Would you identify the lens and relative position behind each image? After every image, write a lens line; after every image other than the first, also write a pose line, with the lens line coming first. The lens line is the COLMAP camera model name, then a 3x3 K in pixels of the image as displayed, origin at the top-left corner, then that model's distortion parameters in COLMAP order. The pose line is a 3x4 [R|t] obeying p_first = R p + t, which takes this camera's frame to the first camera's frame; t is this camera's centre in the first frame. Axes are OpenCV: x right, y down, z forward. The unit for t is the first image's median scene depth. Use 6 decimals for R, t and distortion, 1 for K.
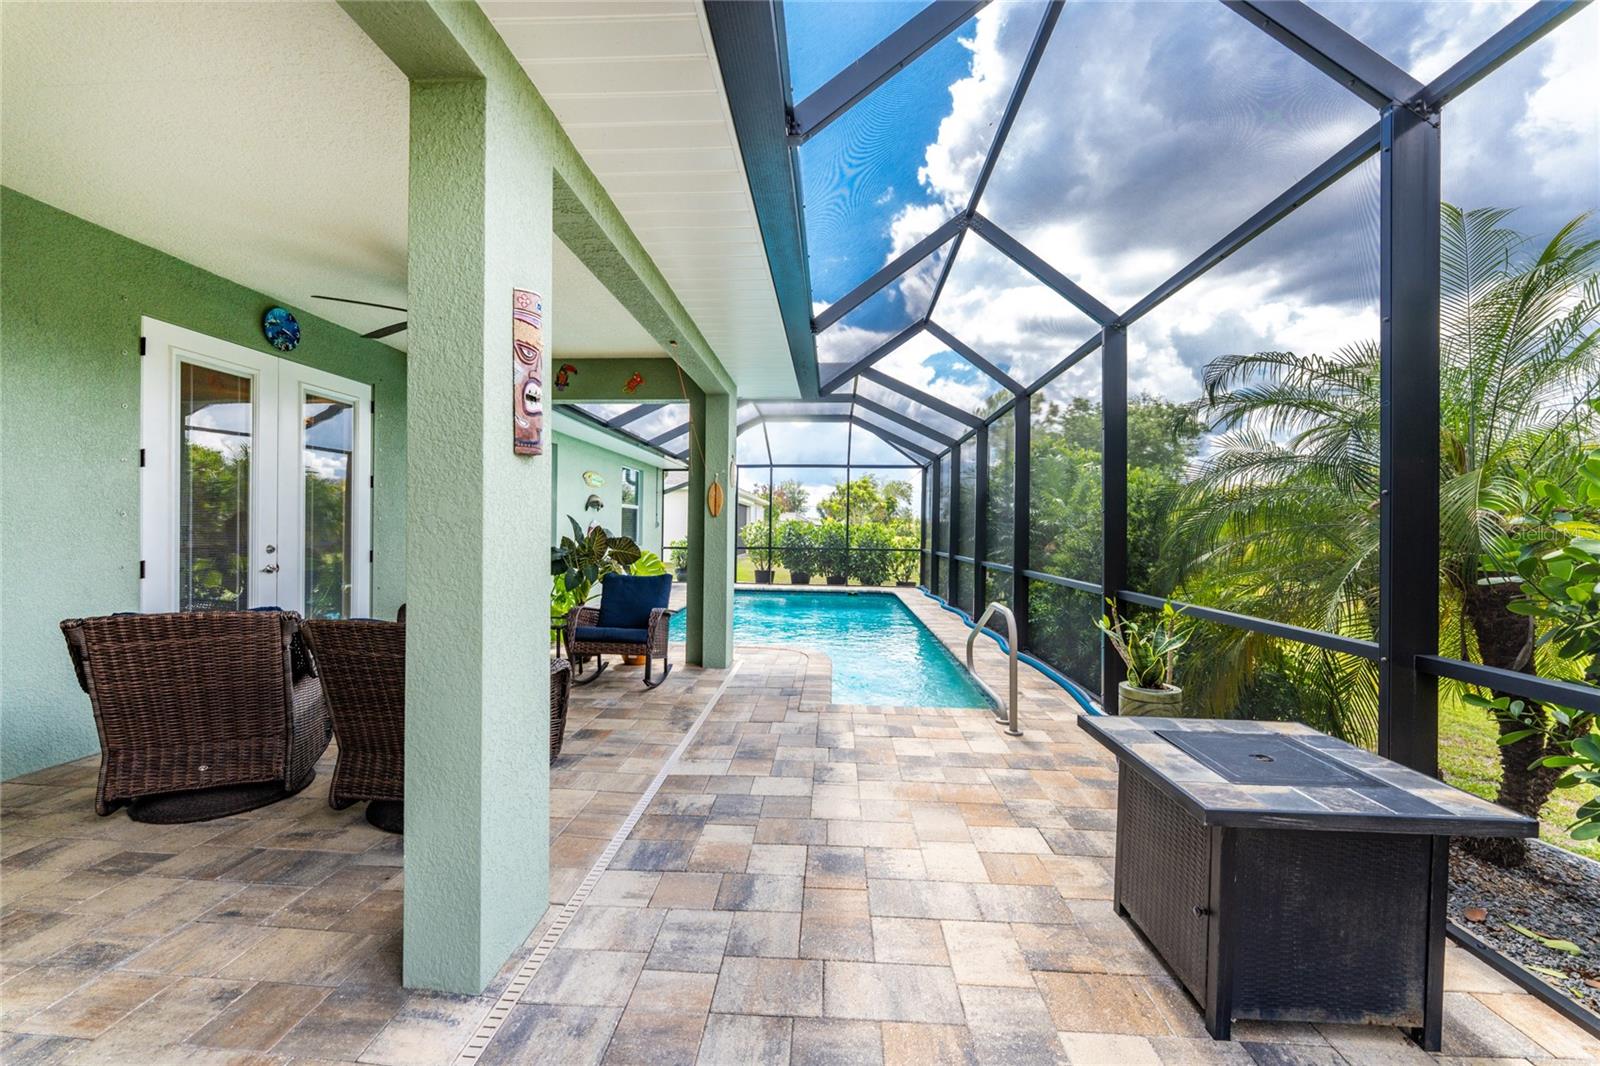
lens RADIAL K [[639.9, 0, 800.0], [0, 639.9, 533.0], [0, 0, 1]] dist [-0.006883, -0.000004]
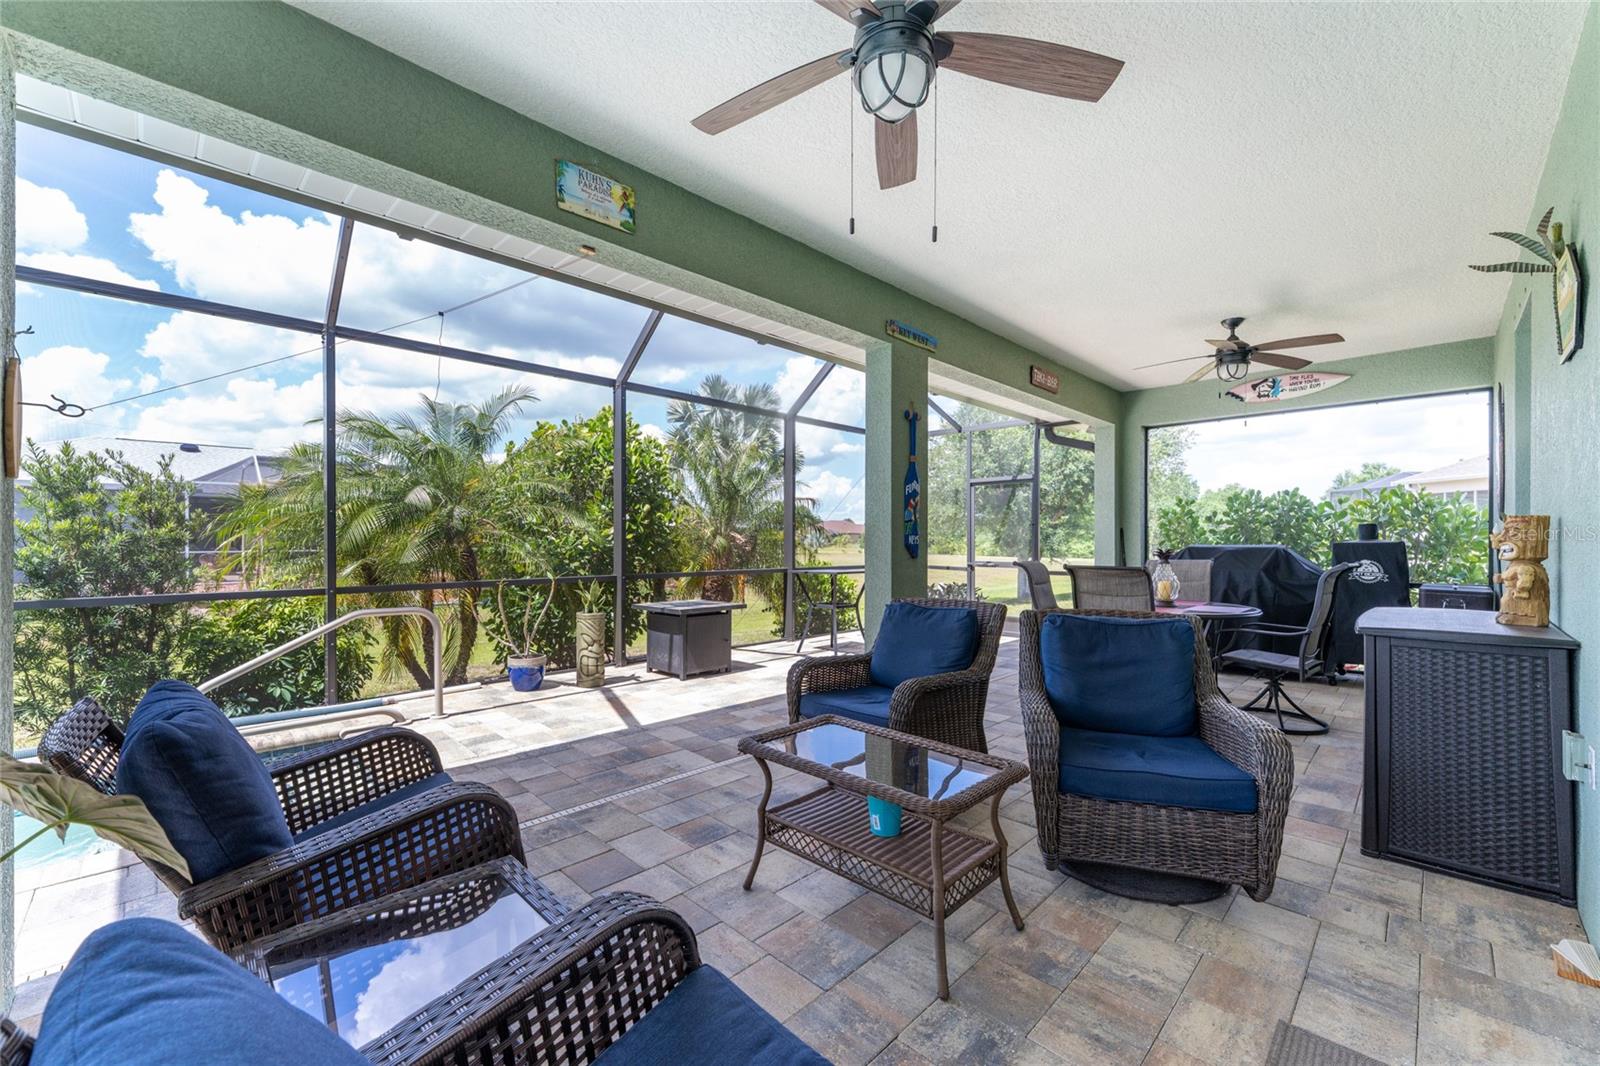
lens RADIAL K [[639.9, 0, 791.3], [0, 639.9, 535.3], [0, 0, 1]] dist [-0.003169, 0.000246]
pose [[-0.741909, -0.010371, 0.670421, -0.581124], [-0.007566, 0.999946, 0.007096, -0.005221], [-0.670458, 0.000192, -0.741947, 0.983634]]
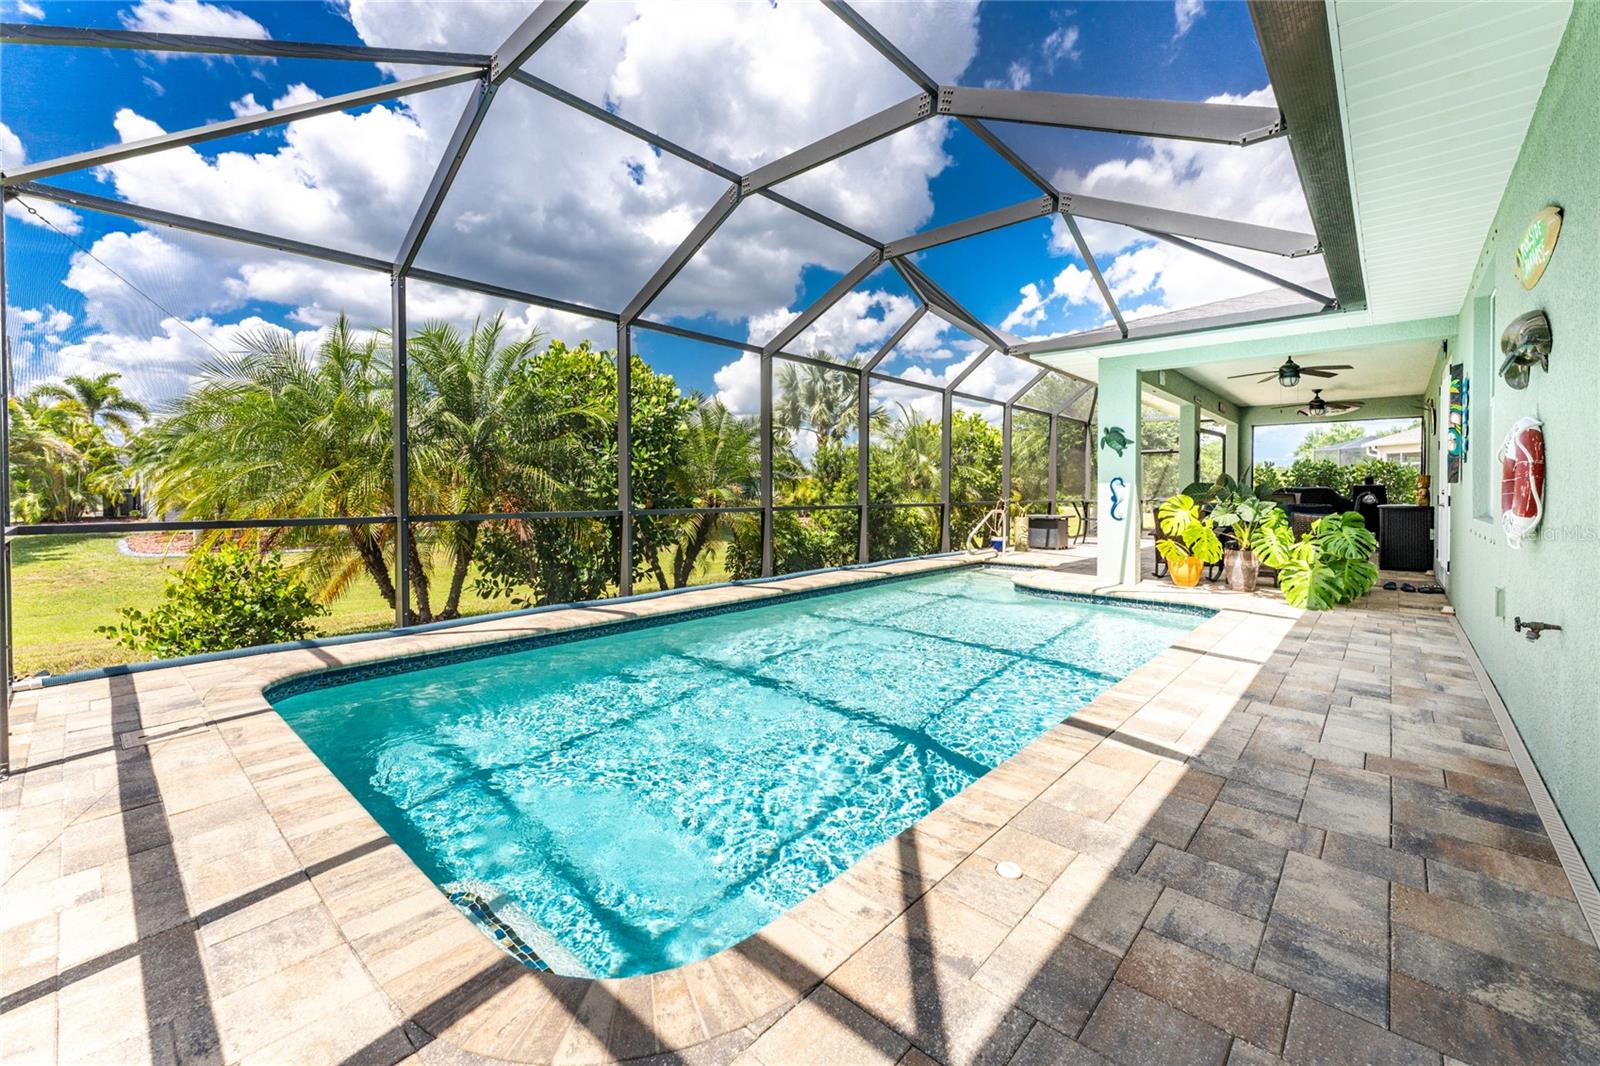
lens RADIAL K [[668.4, 0, 814.7], [0, 668.4, 497.1], [0, 0, 1]] dist [0.003023, 0.000228]
pose [[-0.793436, -0.023166, 0.608212, -0.478855], [-0.011567, 0.999669, 0.022987, 0.013345], [-0.608543, 0.011203, -0.793442, 2.502508]]
